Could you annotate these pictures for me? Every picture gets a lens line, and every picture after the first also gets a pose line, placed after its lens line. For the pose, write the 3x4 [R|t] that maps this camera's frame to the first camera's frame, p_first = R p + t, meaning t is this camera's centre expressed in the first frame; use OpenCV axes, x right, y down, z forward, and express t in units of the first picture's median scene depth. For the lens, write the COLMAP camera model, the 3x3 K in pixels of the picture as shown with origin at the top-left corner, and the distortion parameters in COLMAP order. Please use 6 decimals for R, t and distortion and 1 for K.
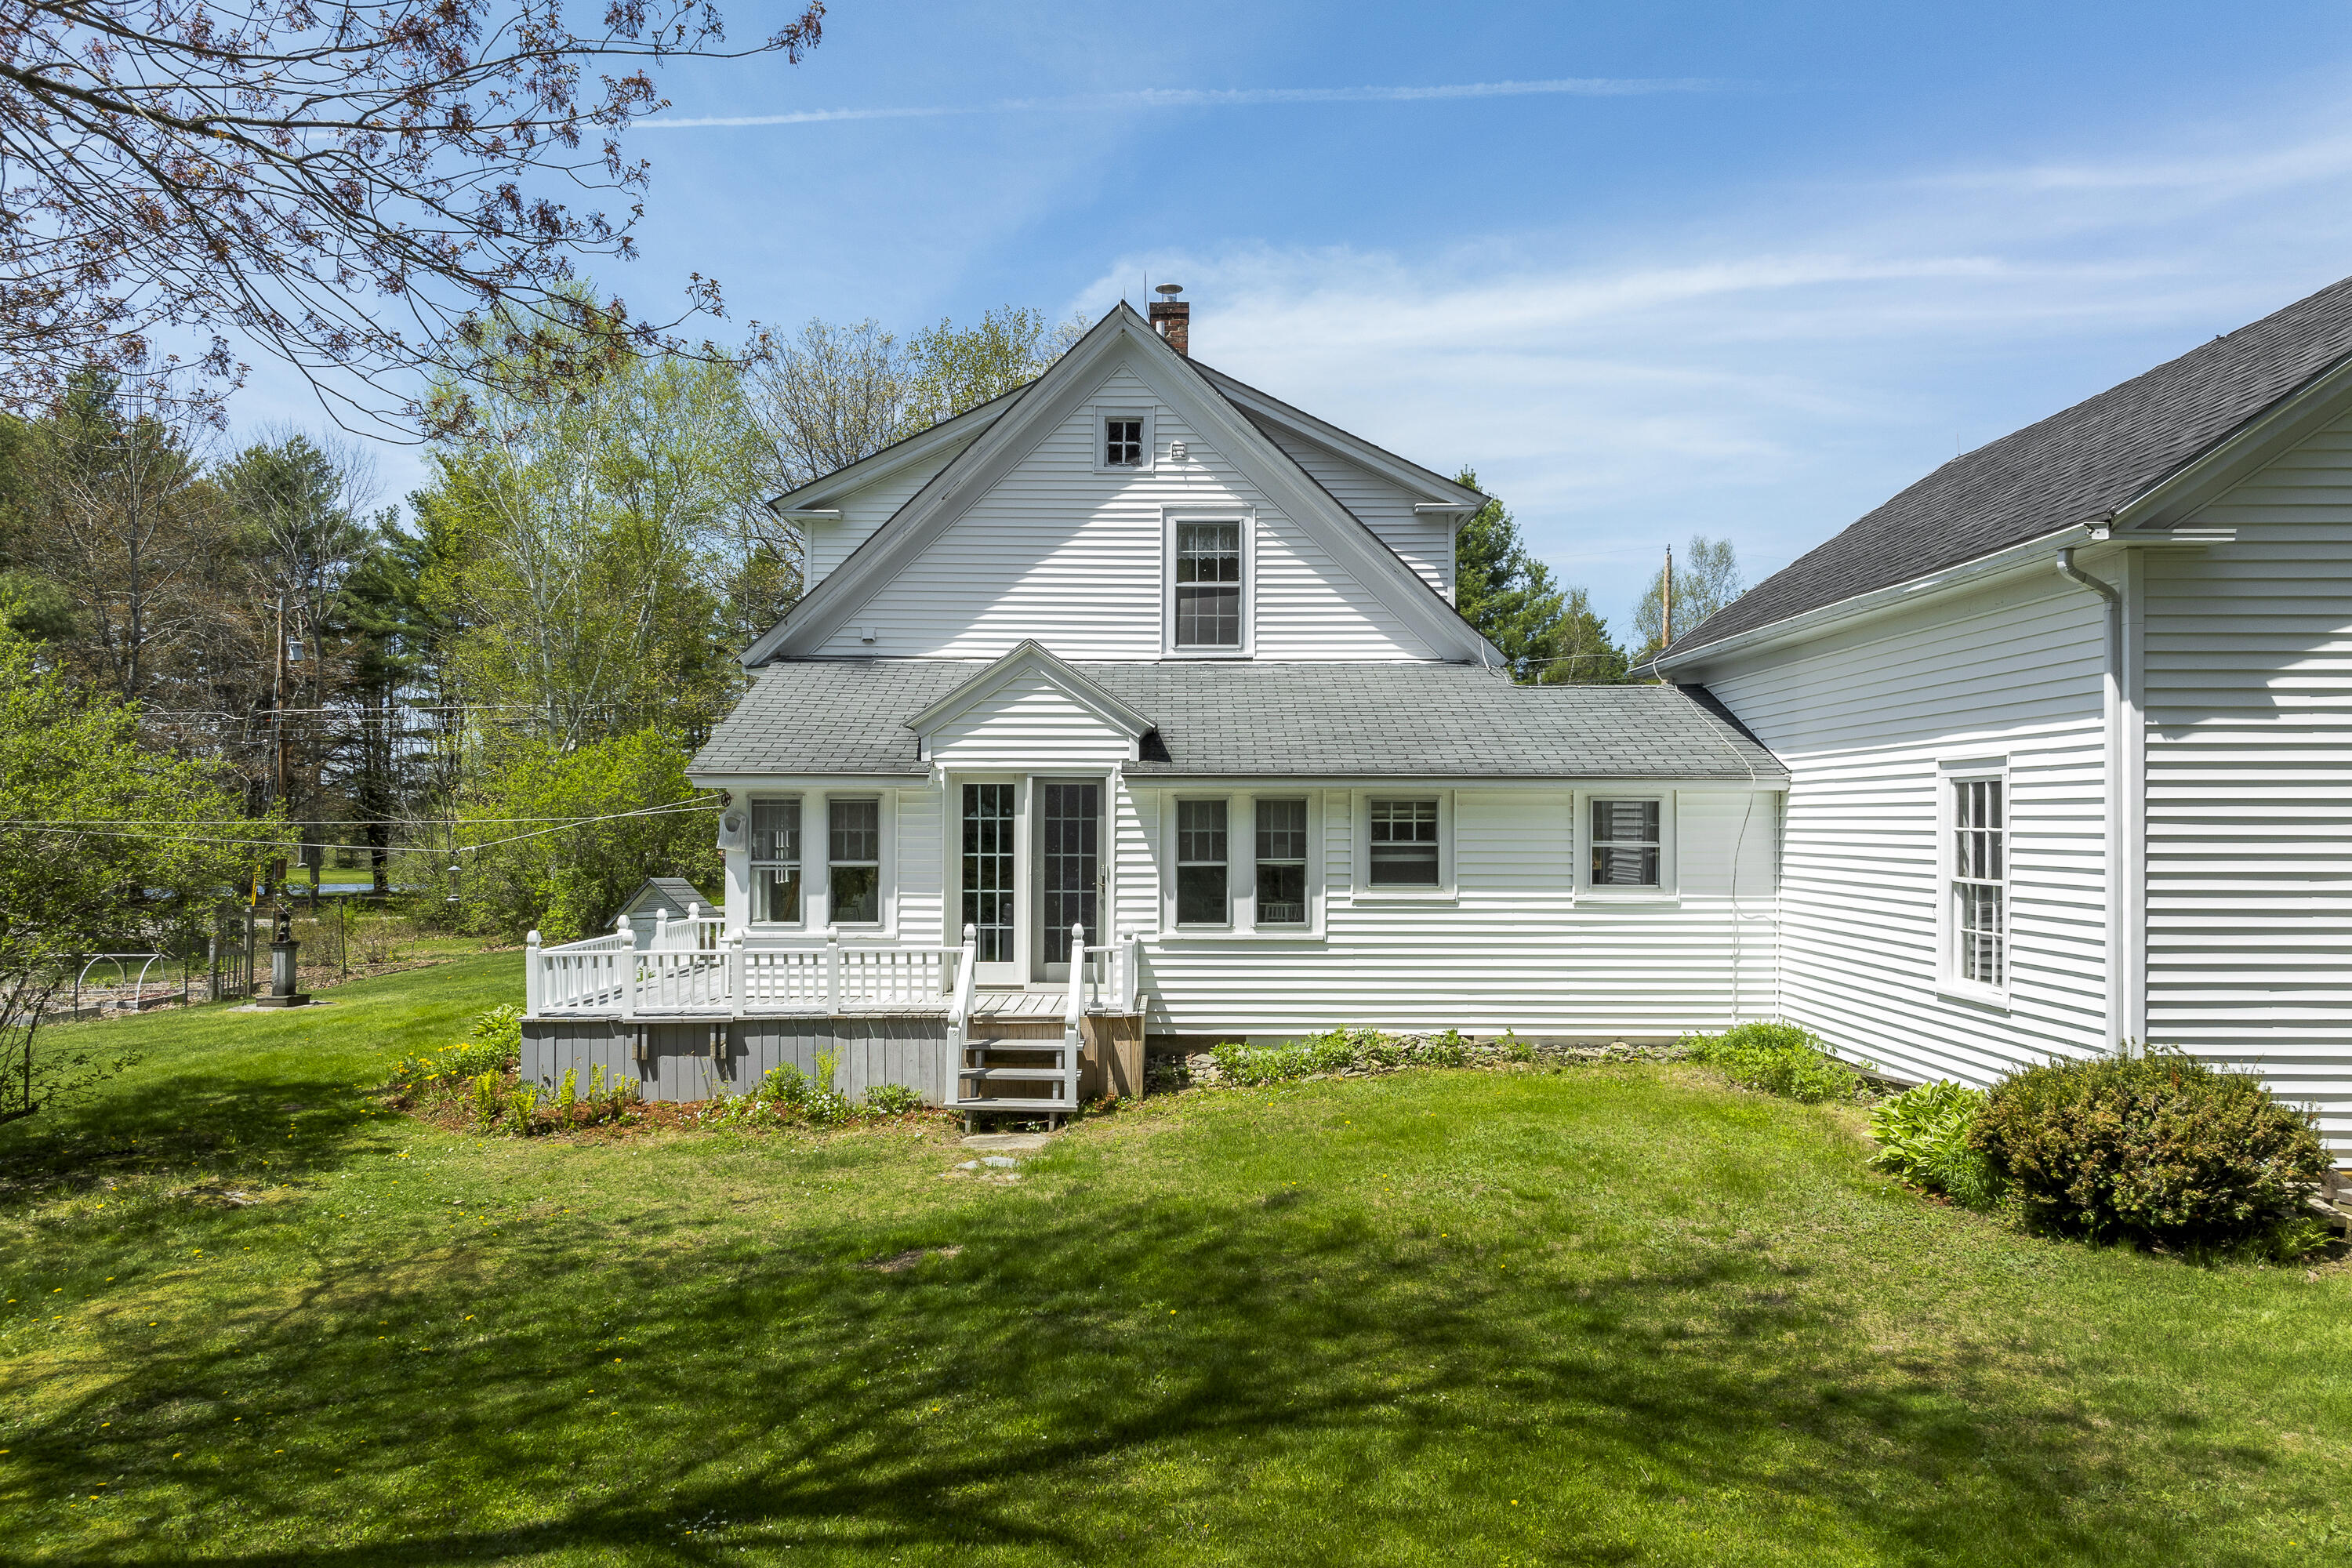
lens RADIAL K [[1628.9, 0, 1177.1], [0, 1628.9, 788.9], [0, 0, 1]] dist [0.002779, -0.009314]
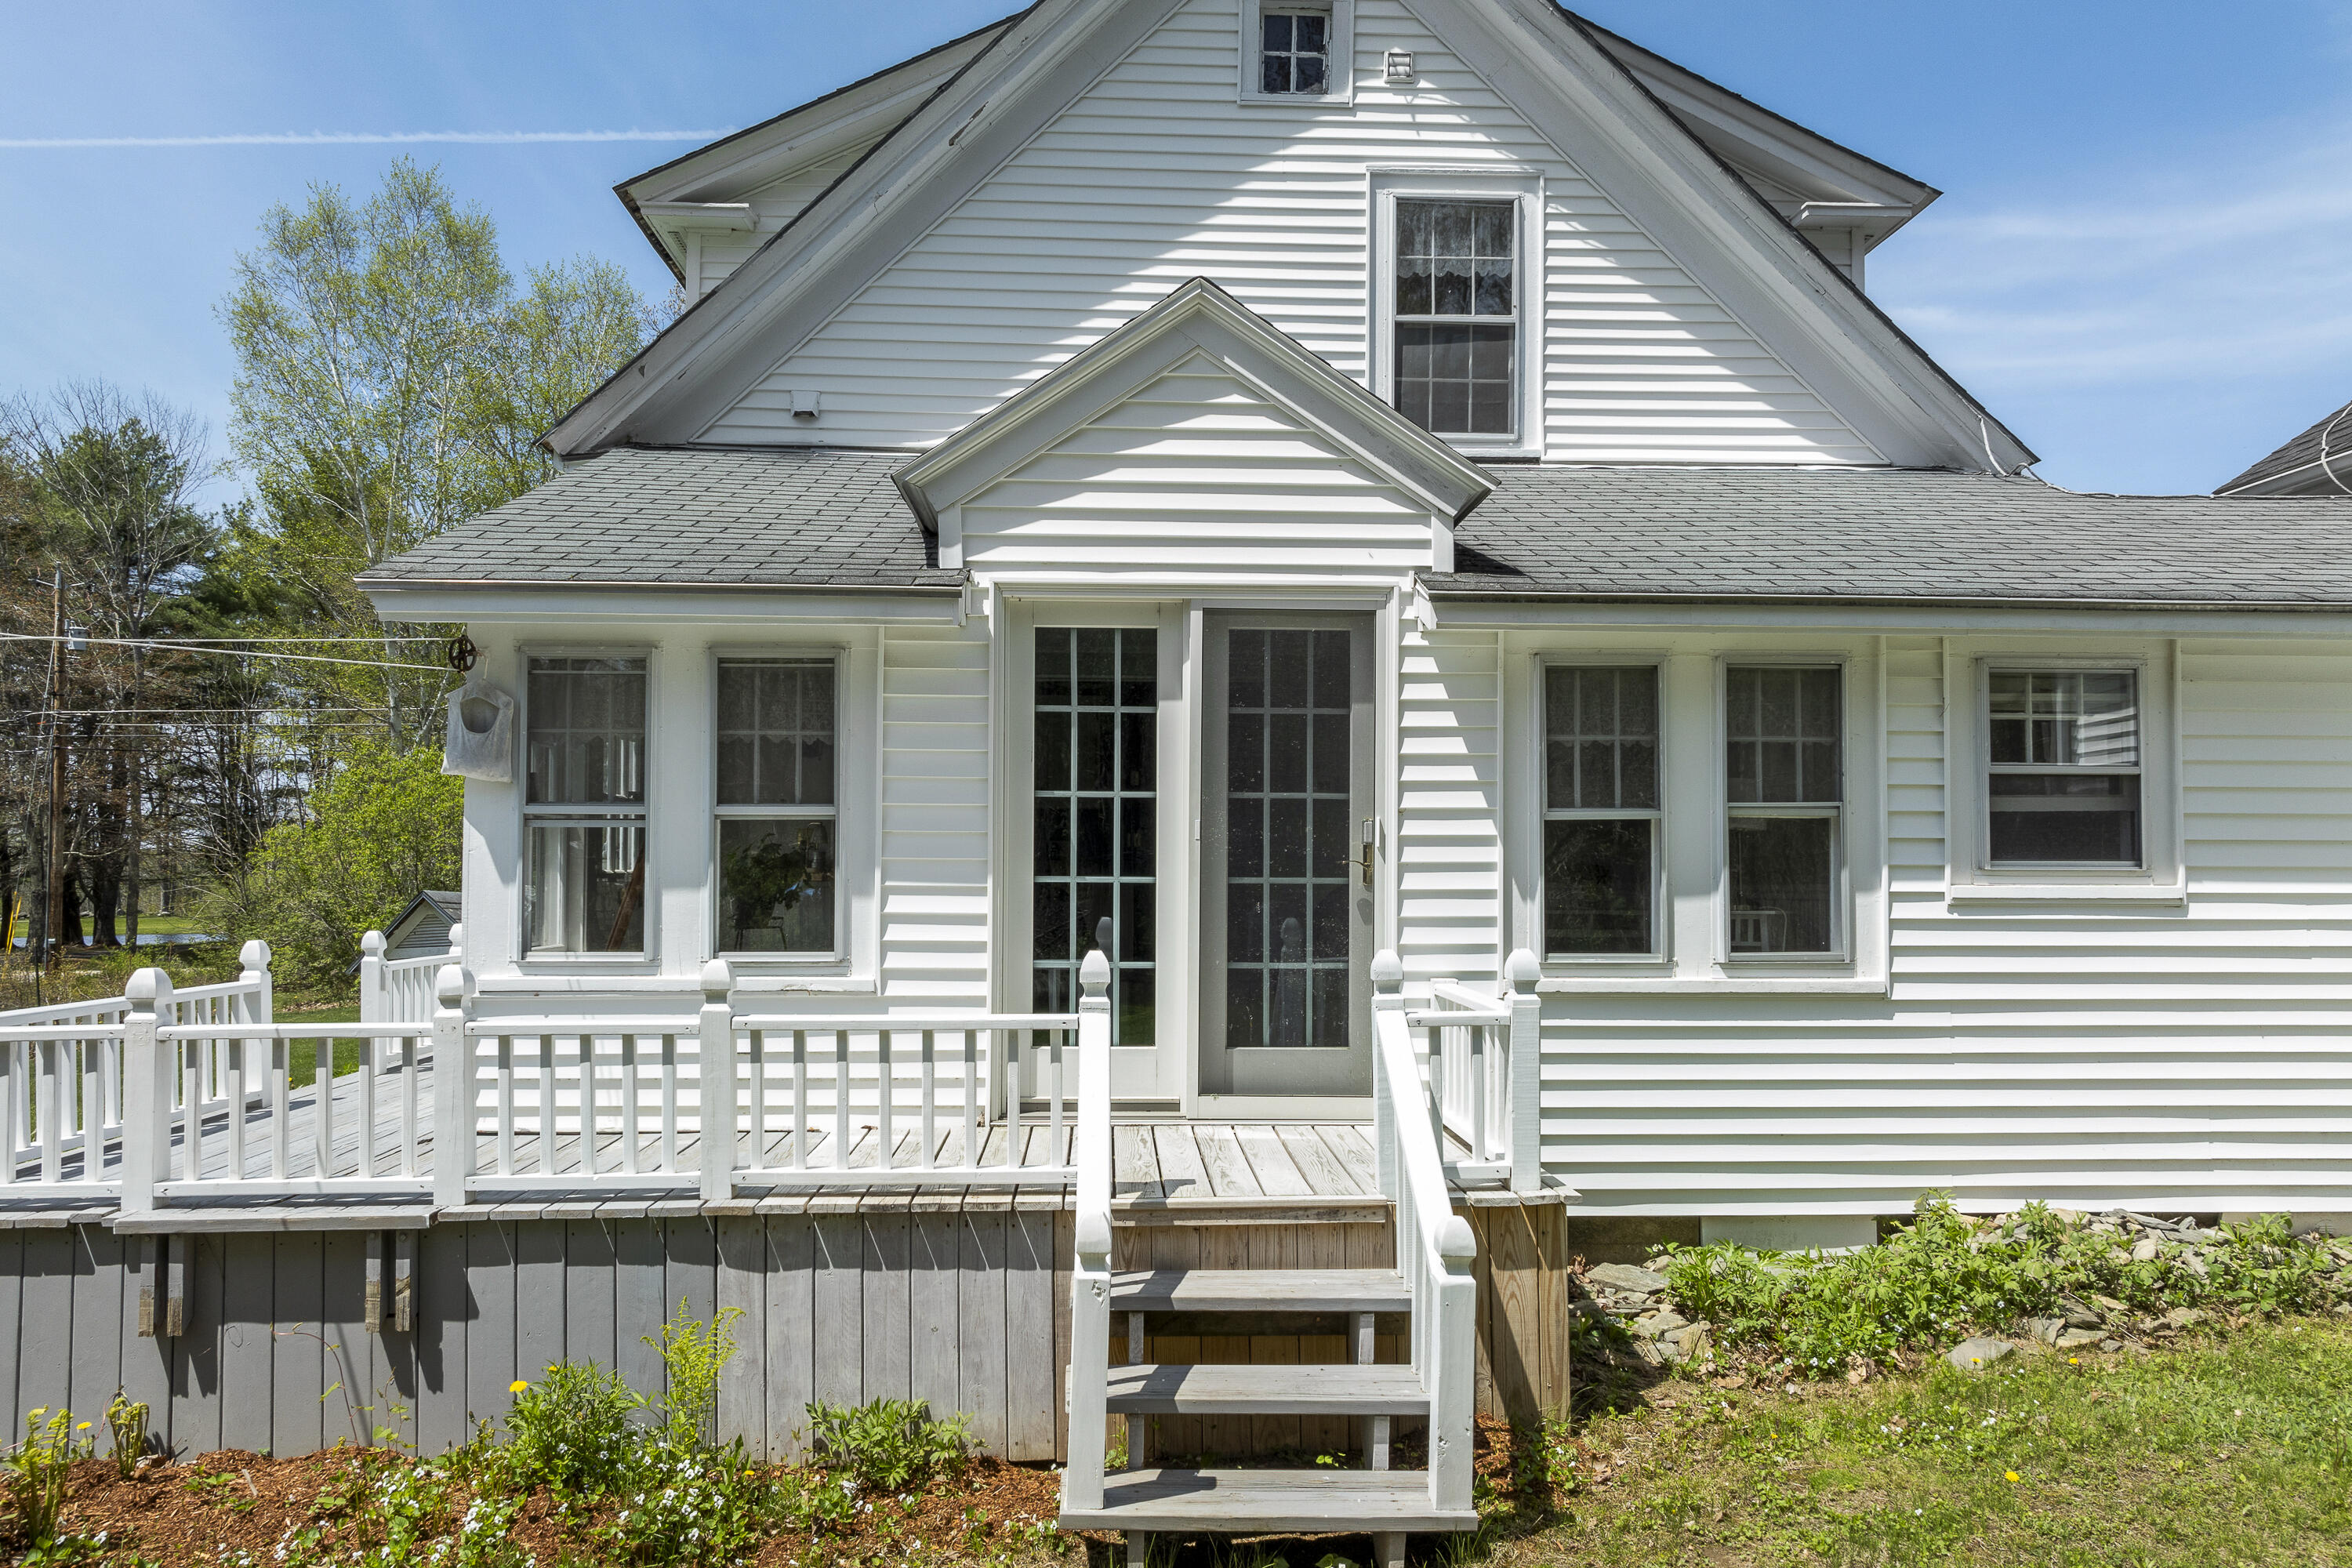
lens RADIAL K [[1628.9, 0, 1173.6], [0, 1628.9, 835.5], [0, 0, 1]] dist [0.002779, -0.009314]
pose [[0.998991, 0.002373, 0.044856, -0.115394], [-0.002180, 0.999988, -0.004343, 0.053409], [-0.044866, 0.004241, 0.998984, 0.578513]]
